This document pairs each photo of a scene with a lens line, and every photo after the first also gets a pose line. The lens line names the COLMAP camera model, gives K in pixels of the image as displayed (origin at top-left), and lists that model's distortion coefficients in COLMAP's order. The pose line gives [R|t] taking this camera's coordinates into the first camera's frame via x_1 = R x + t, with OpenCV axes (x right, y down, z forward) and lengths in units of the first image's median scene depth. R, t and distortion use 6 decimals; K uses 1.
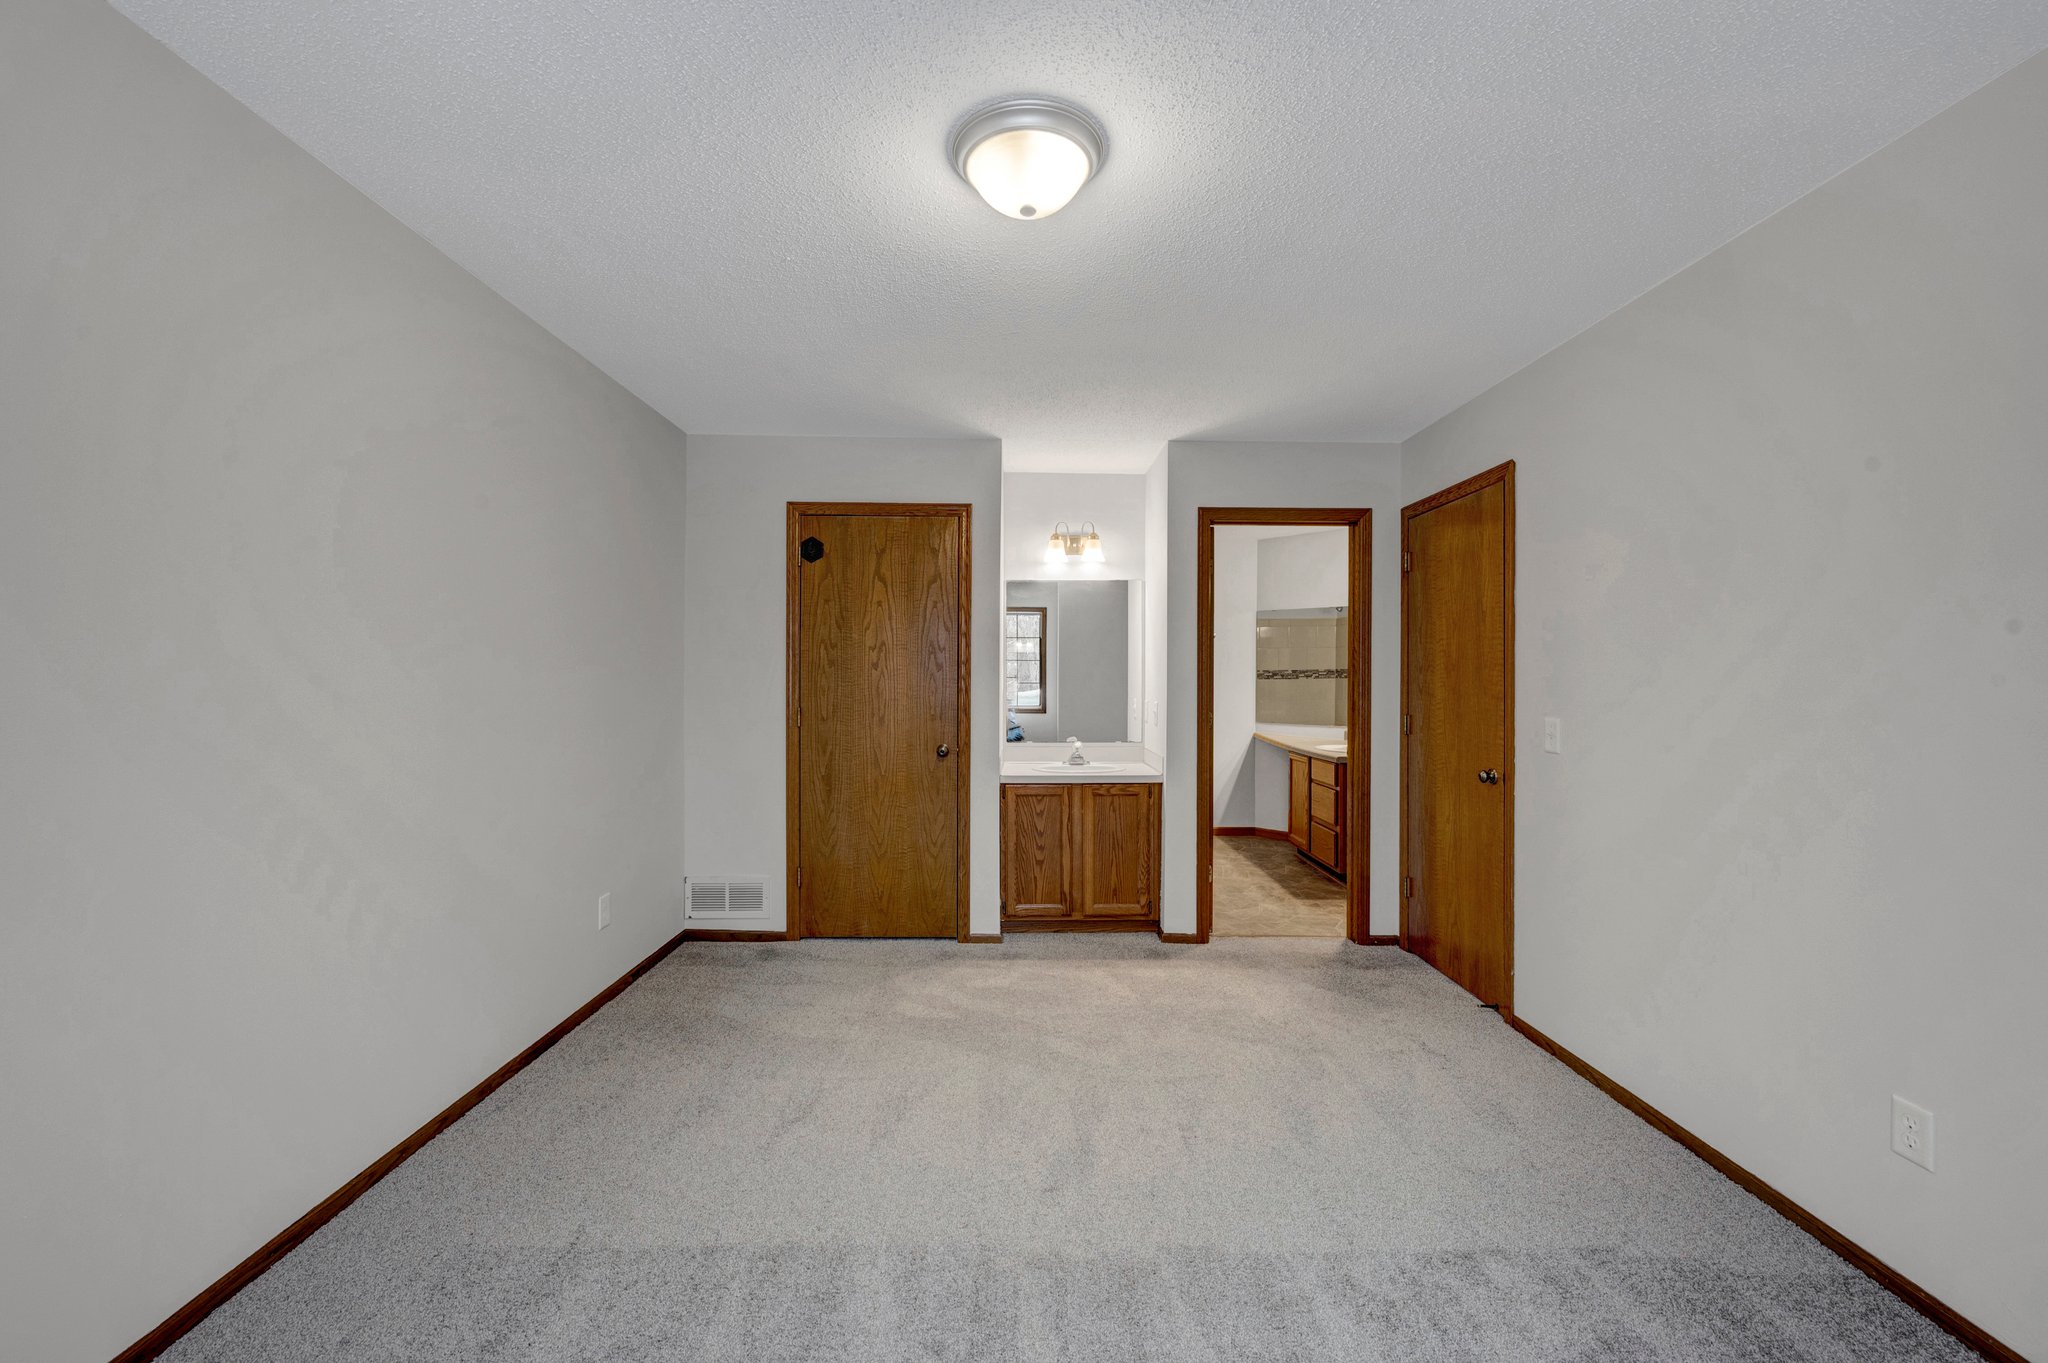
lens RADIAL K [[816.9, 0, 1010.8], [0, 816.9, 675.6], [0, 0, 1]] dist [-0.000554, 0.000108]
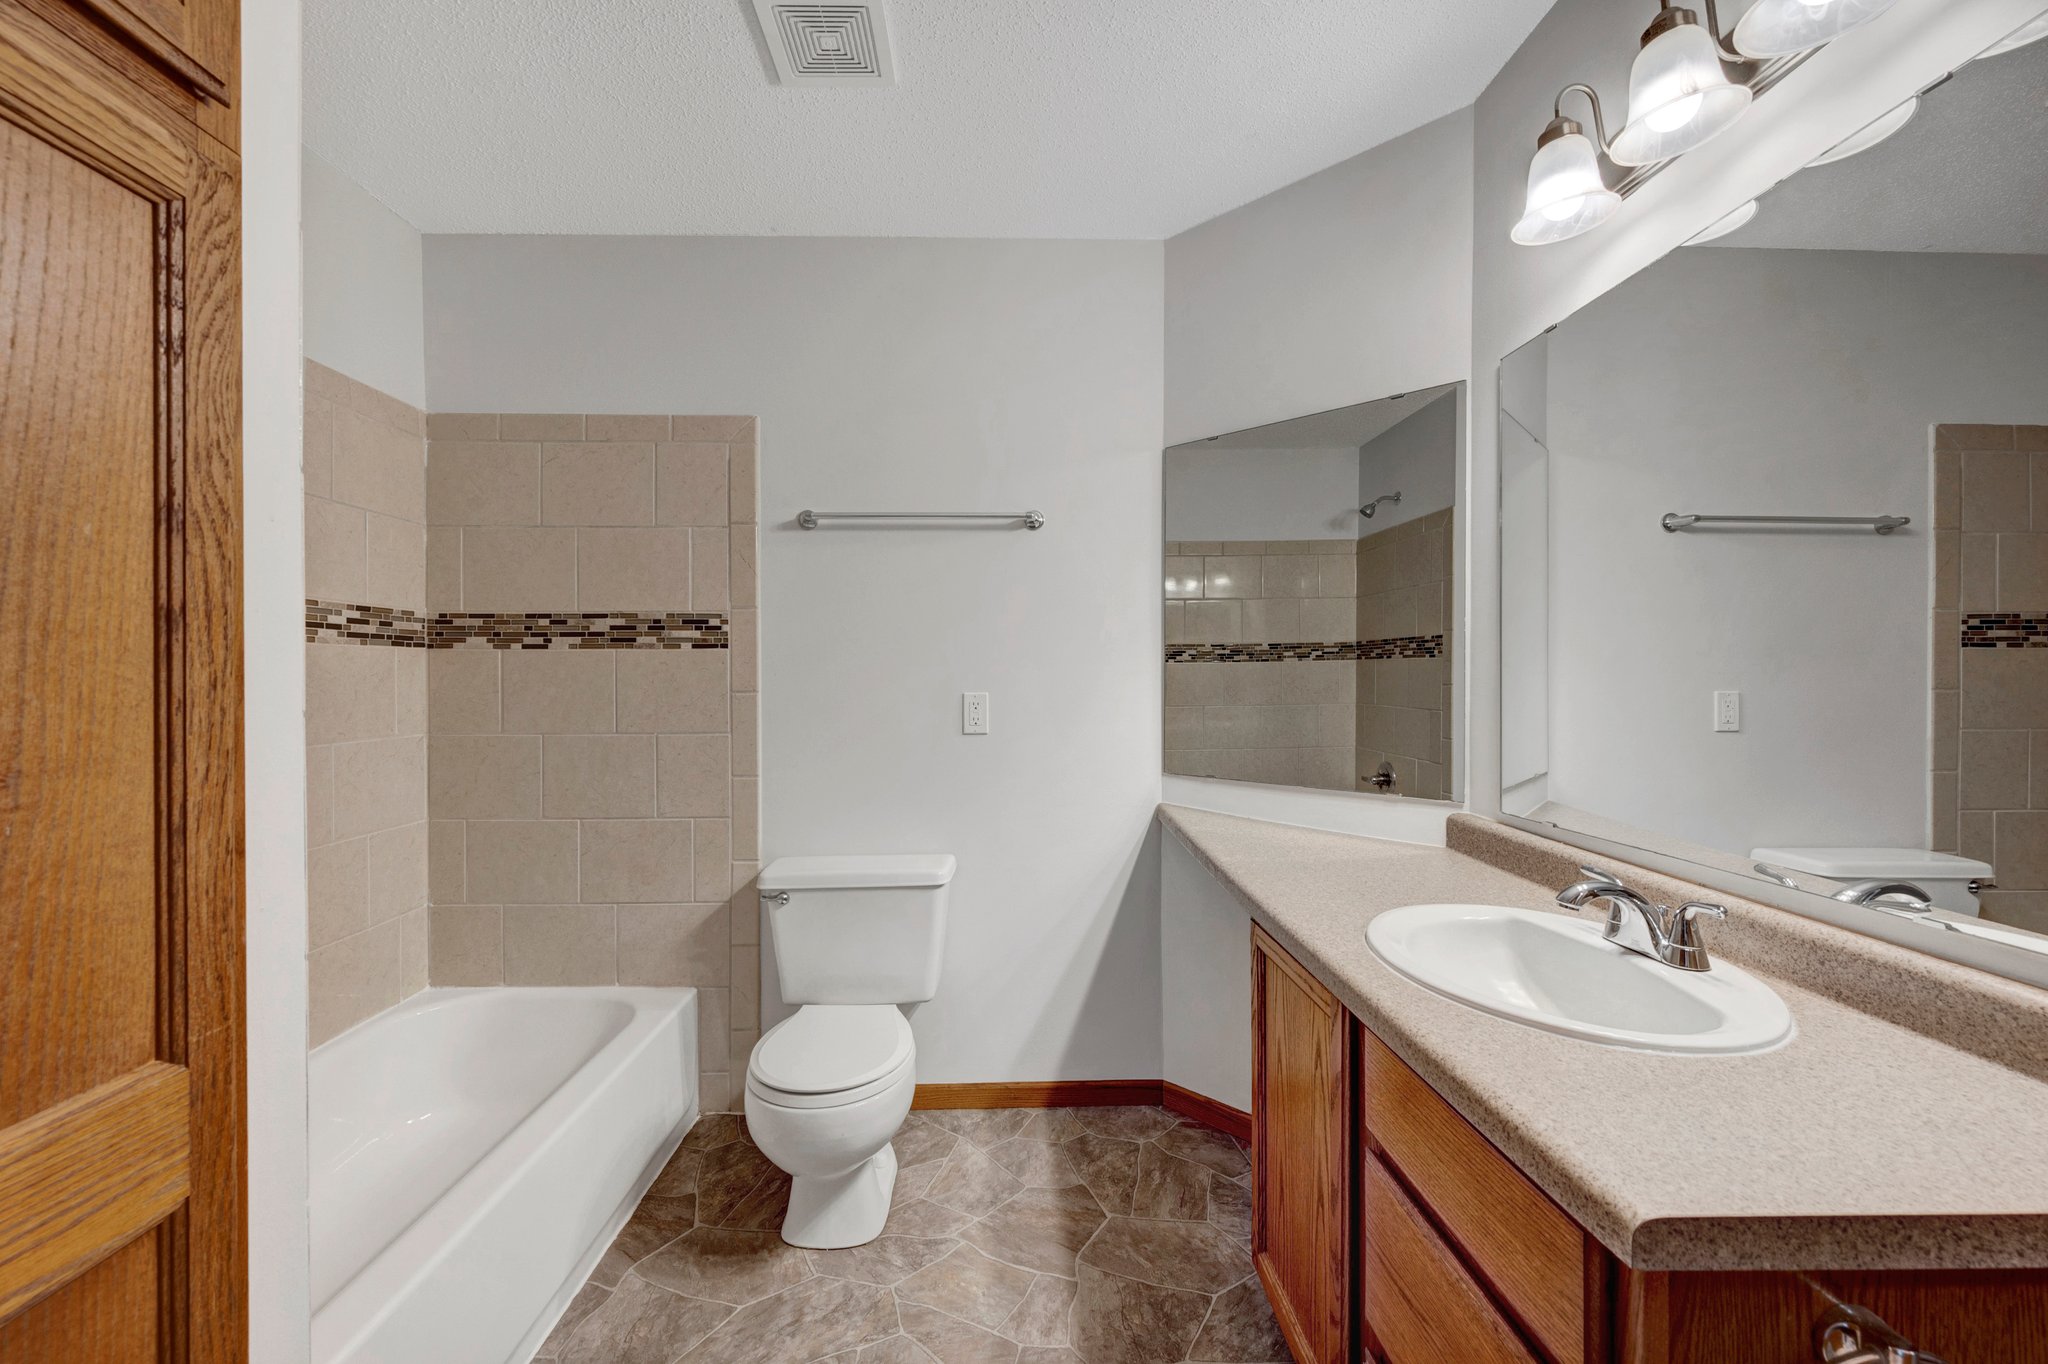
lens RADIAL K [[816.9, 0, 1010.8], [0, 816.9, 676.1], [0, 0, 1]] dist [-0.000554, 0.000108]
pose [[0.999762, -0.009915, 0.019407, 0.181142], [0.009697, 0.999889, 0.011305, 0.005765], [-0.019517, -0.011114, 0.999748, 0.518237]]
